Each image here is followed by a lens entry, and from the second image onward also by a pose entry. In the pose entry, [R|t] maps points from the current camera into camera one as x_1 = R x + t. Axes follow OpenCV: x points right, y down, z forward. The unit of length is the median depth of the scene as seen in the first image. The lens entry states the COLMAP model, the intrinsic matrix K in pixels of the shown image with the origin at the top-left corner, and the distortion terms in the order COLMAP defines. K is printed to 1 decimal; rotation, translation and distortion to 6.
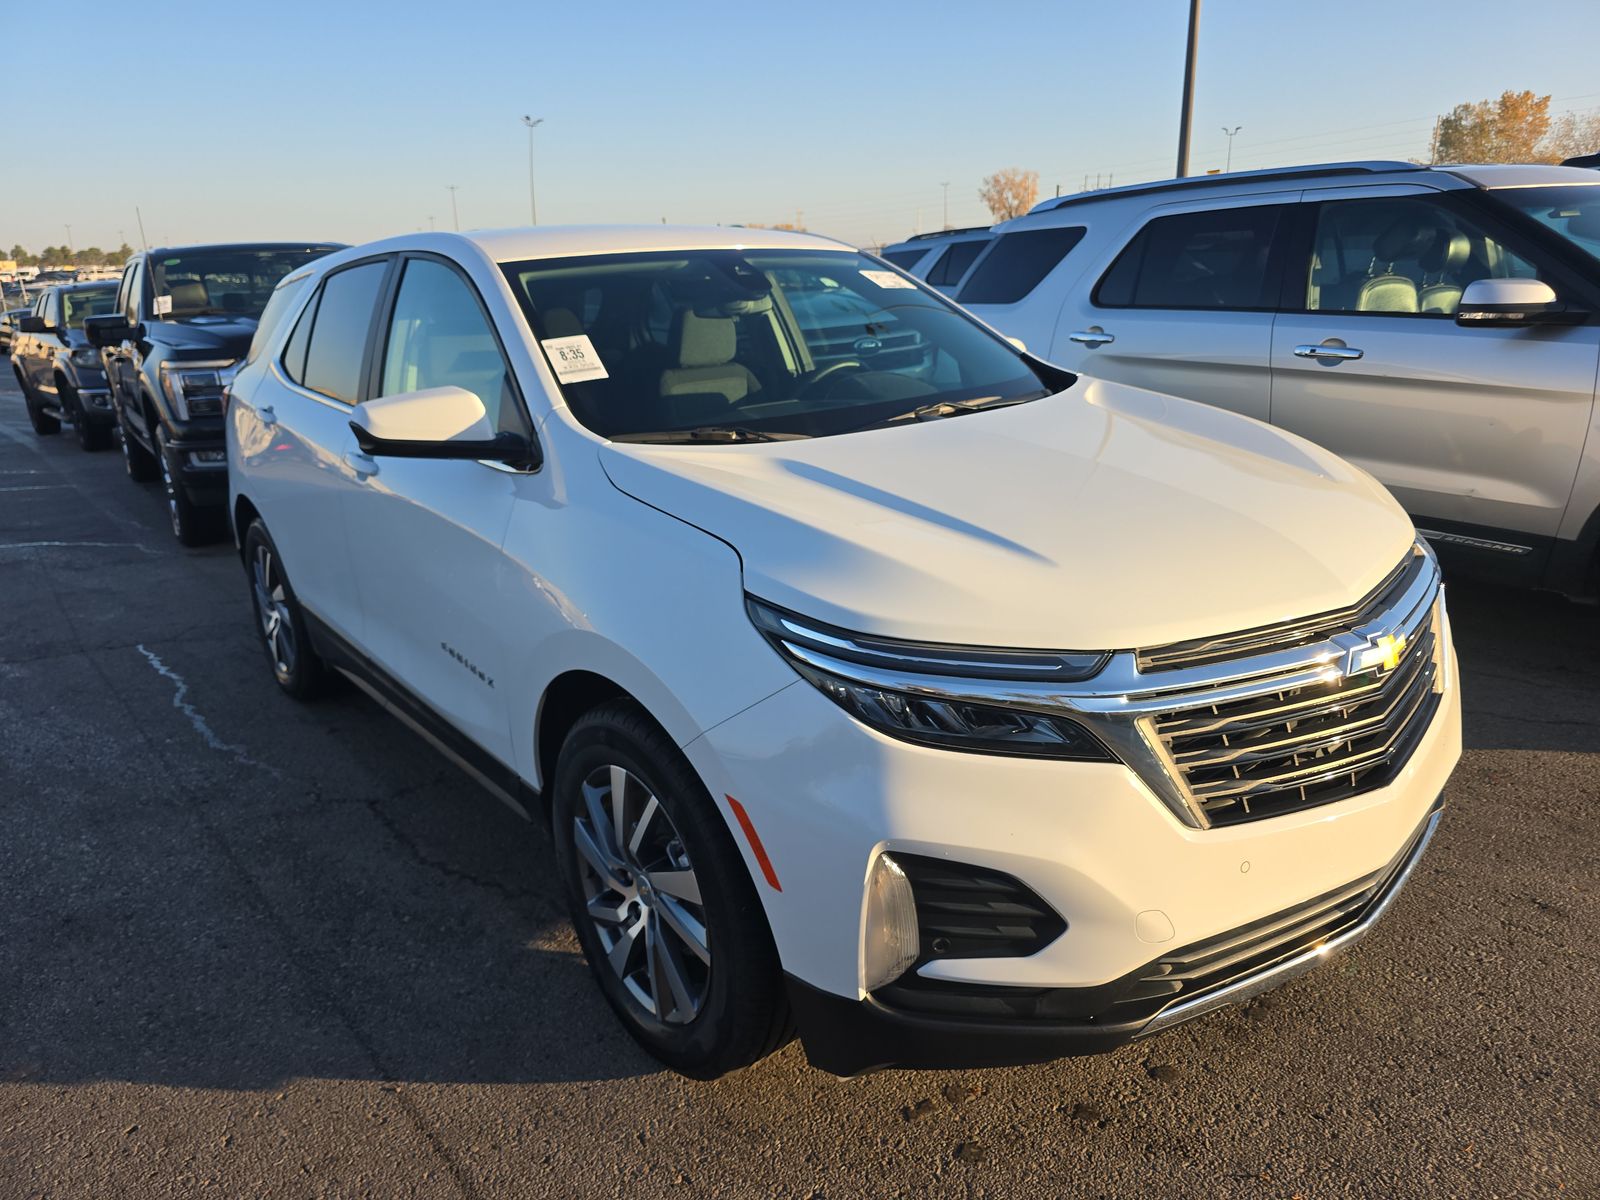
lens RADIAL K [[1097.2, 0, 811.2], [0, 1097.2, 599.4], [0, 0, 1]] dist [0.042321, -0.040251]
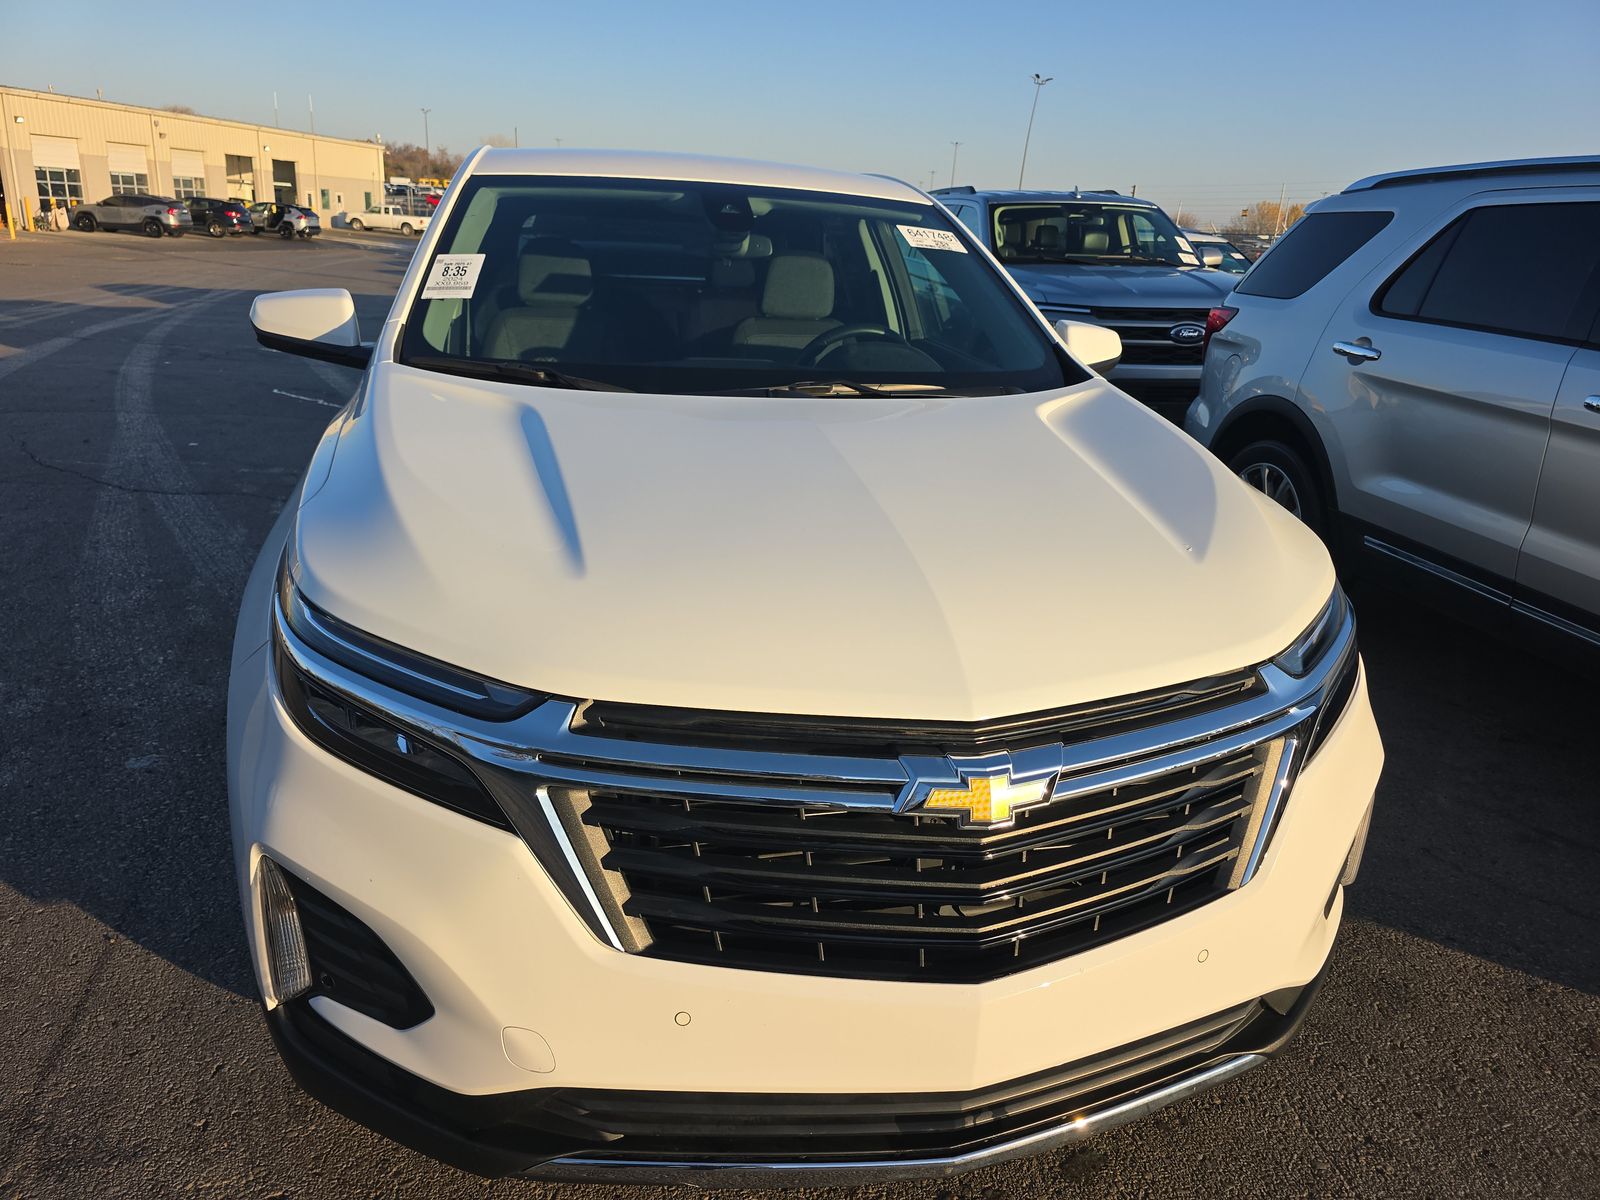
lens RADIAL K [[1097.2, 0, 799.4], [0, 1097.2, 599.3], [0, 0, 1]] dist [0.042321, -0.040251]
pose [[0.904660, 0.216575, -0.366994, 0.314659], [-0.205699, 0.976179, 0.069016, -0.048625], [0.373199, 0.013054, 0.927659, 0.152683]]
